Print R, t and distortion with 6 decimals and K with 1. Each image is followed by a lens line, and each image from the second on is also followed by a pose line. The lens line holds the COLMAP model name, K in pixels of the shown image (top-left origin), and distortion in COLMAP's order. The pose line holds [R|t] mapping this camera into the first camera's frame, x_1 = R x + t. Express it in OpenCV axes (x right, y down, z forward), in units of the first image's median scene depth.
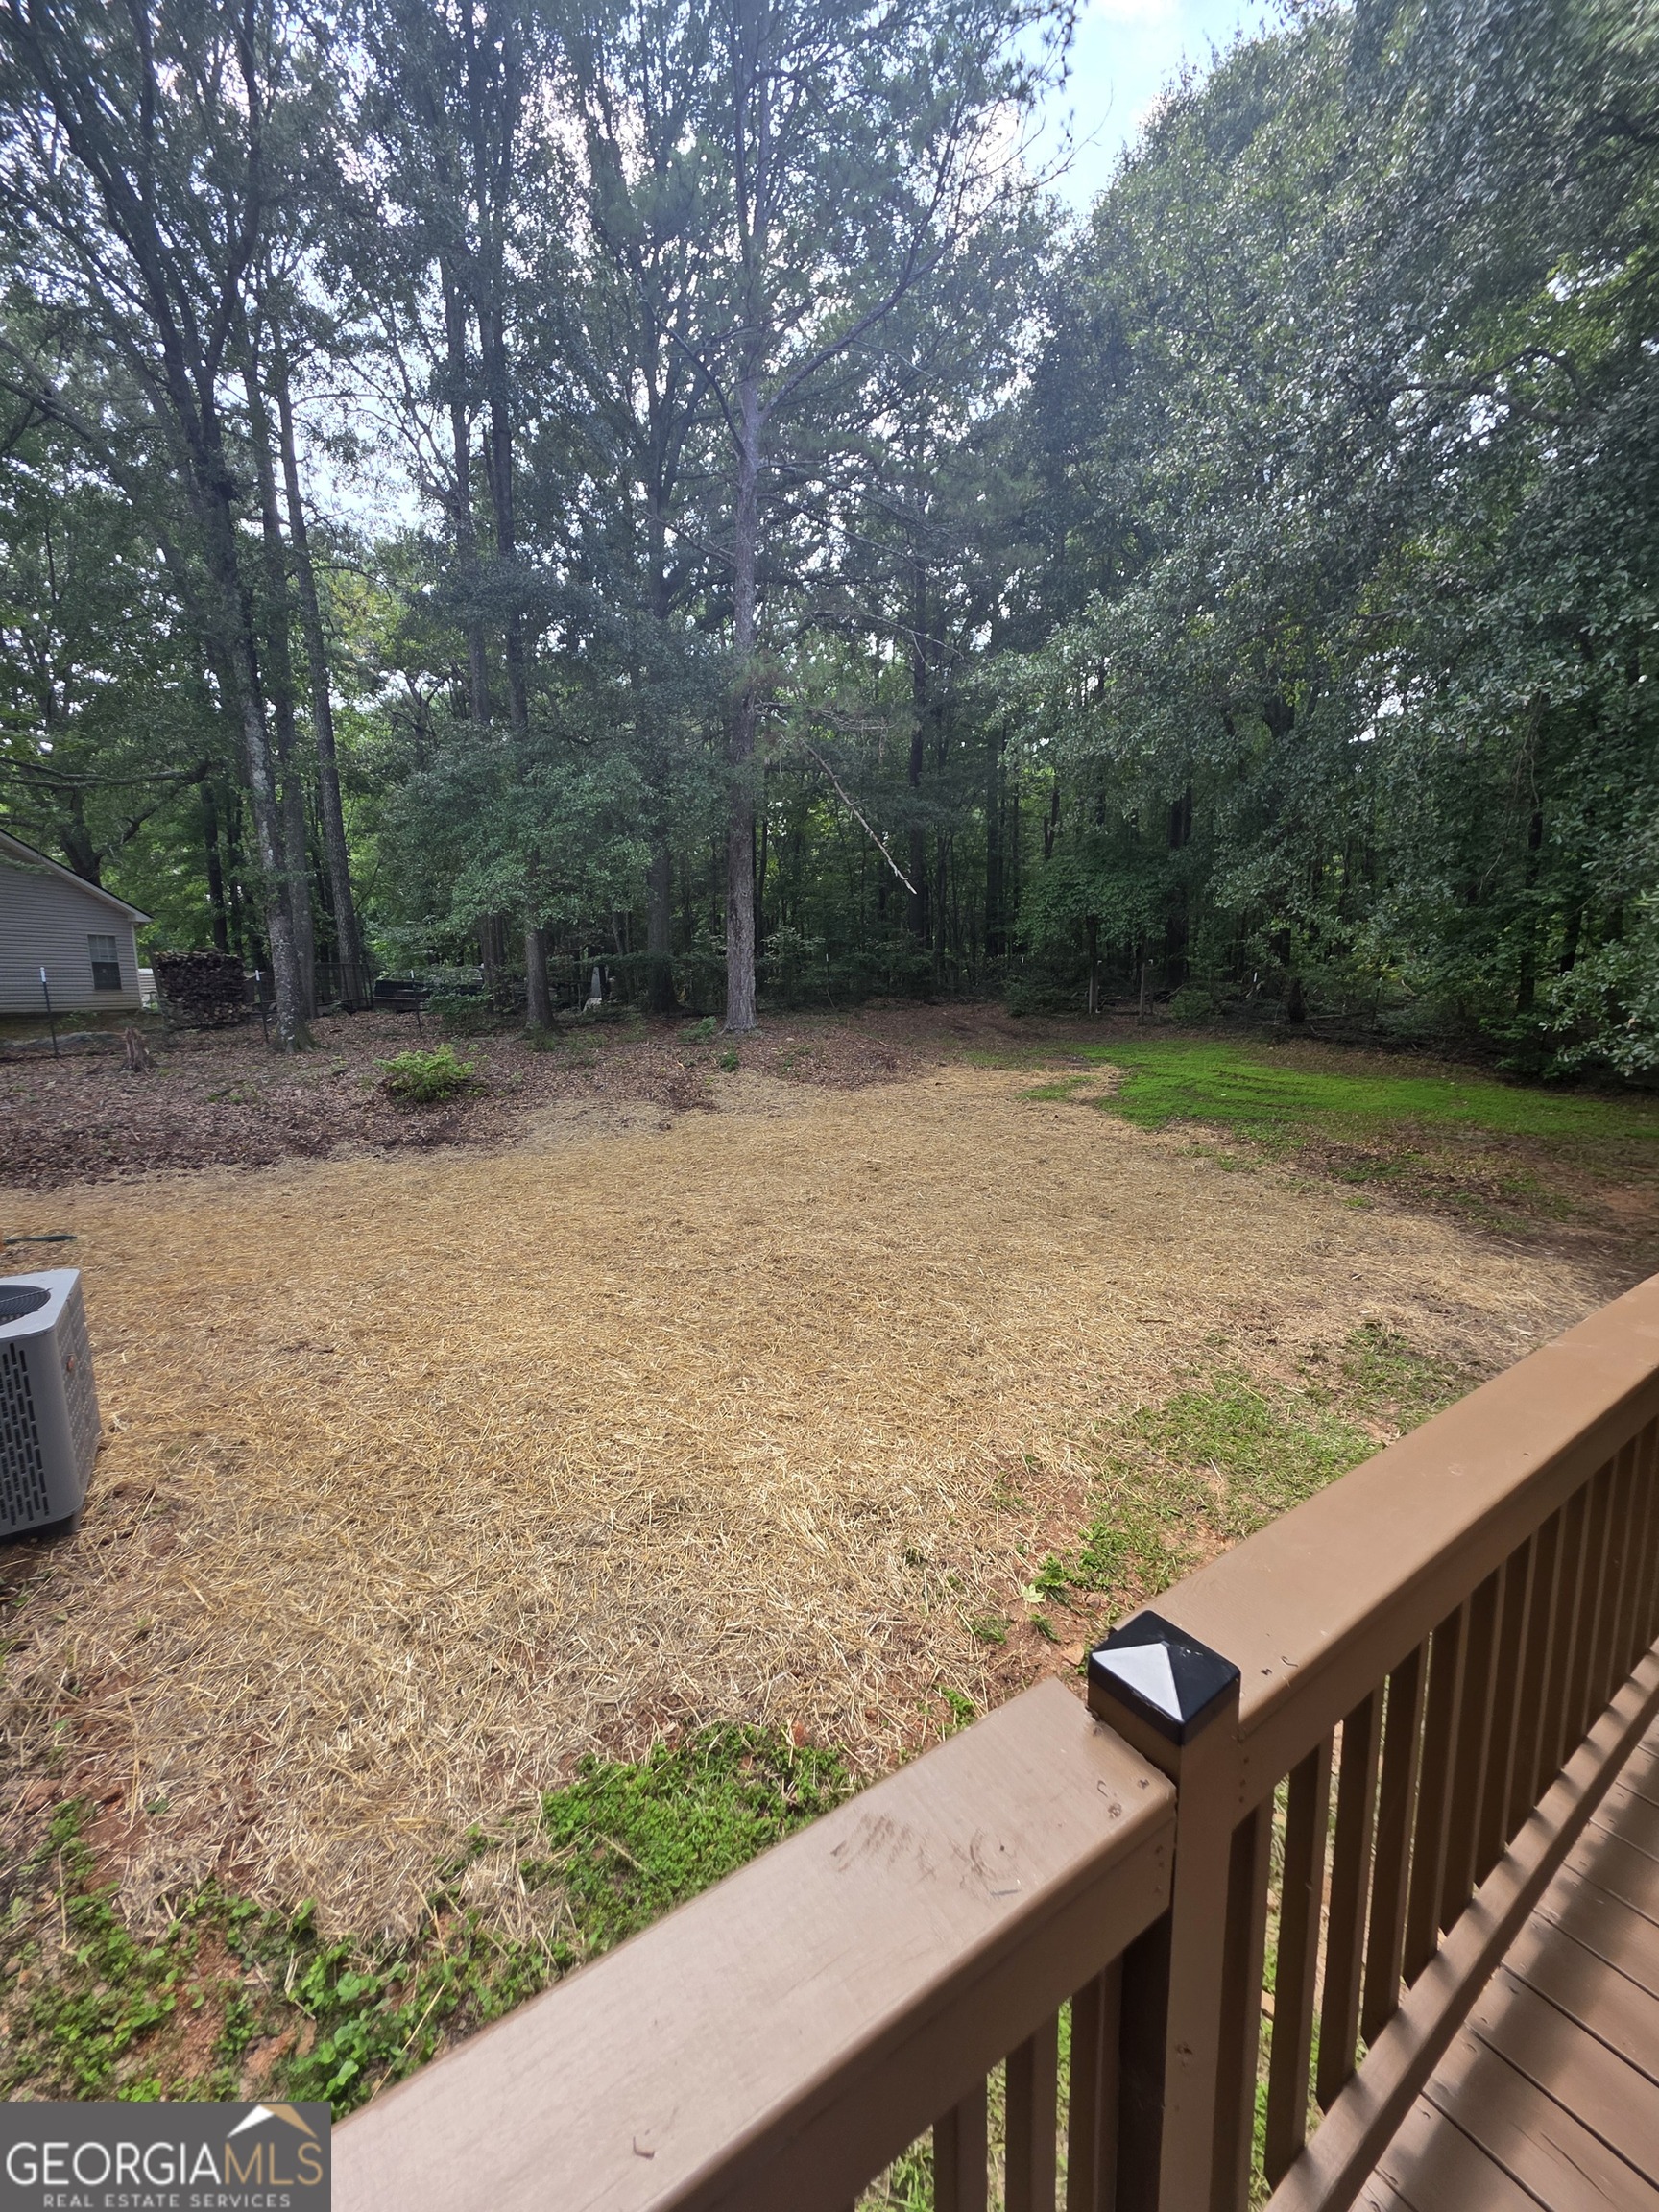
lens RADIAL K [[884.9, 0, 835.4], [0, 884.9, 1116.3], [0, 0, 1]] dist [0.003264, 0.001105]
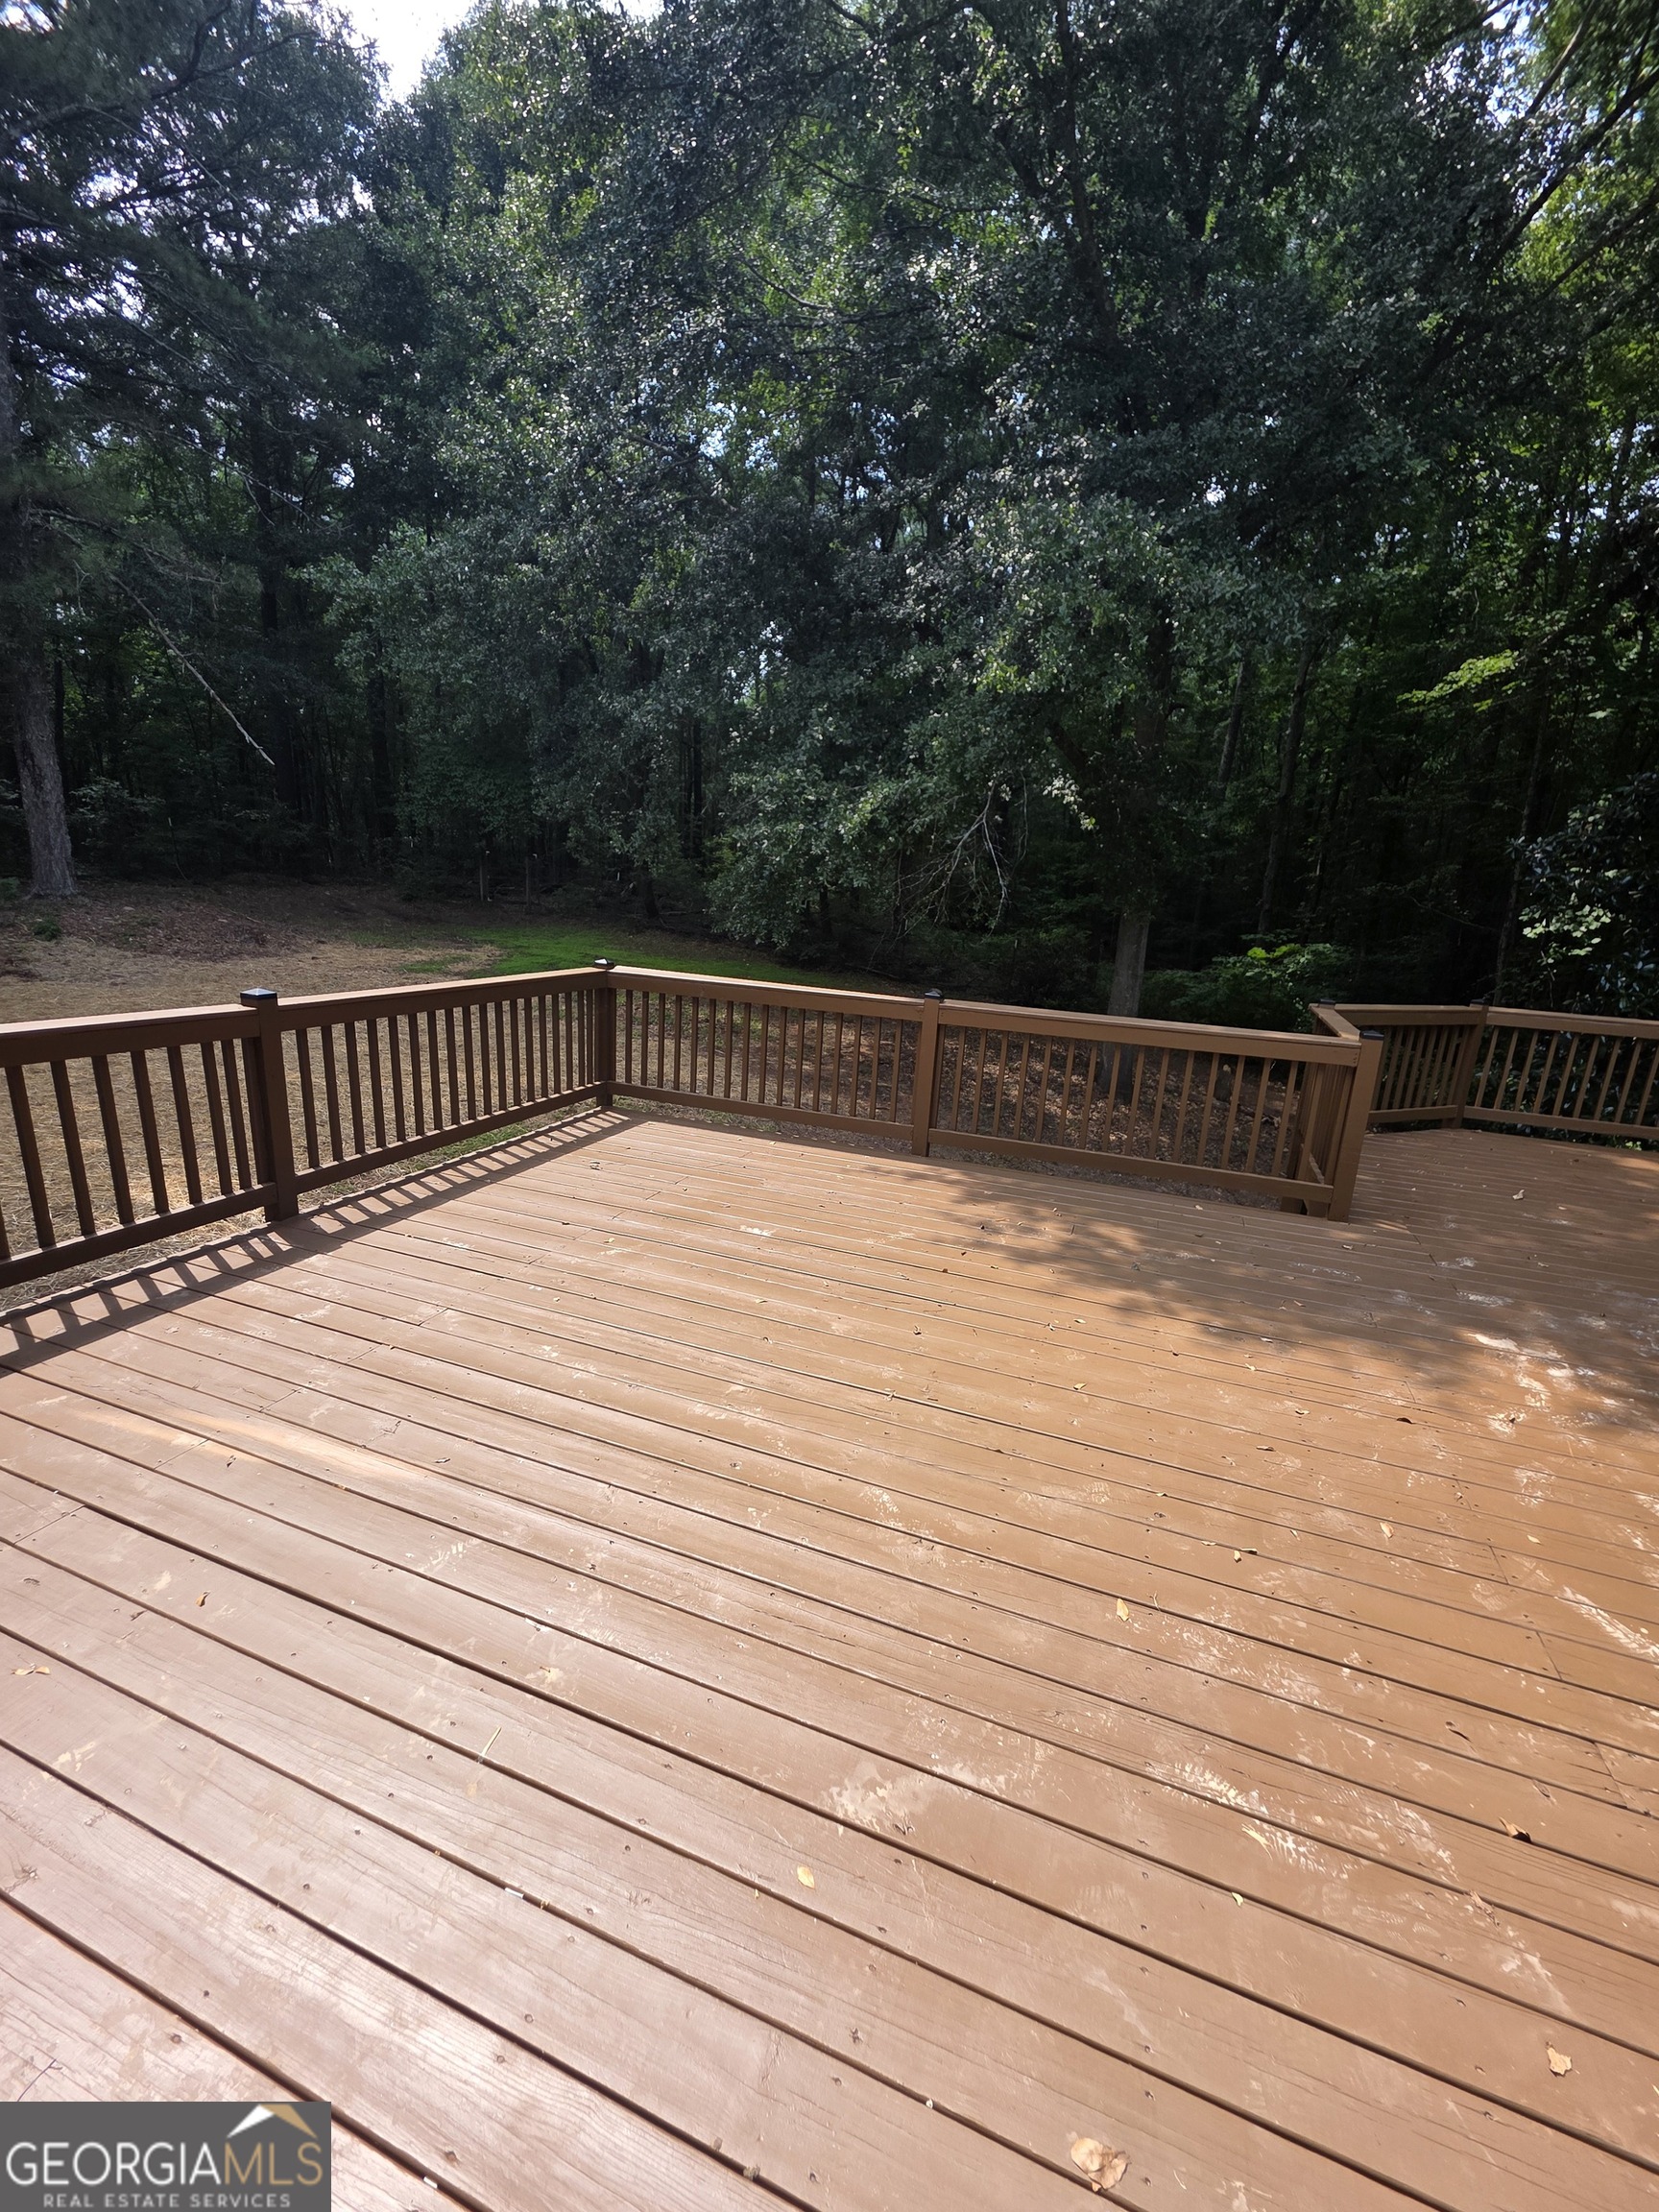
lens RADIAL K [[884.9, 0, 835.4], [0, 884.9, 1116.3], [0, 0, 1]] dist [0.003264, 0.001105]
pose [[0.817656, -0.086027, 0.569244, 0.006081], [0.021404, 0.992631, 0.119268, 0.032790], [-0.575310, -0.085336, 0.813472, -0.195417]]
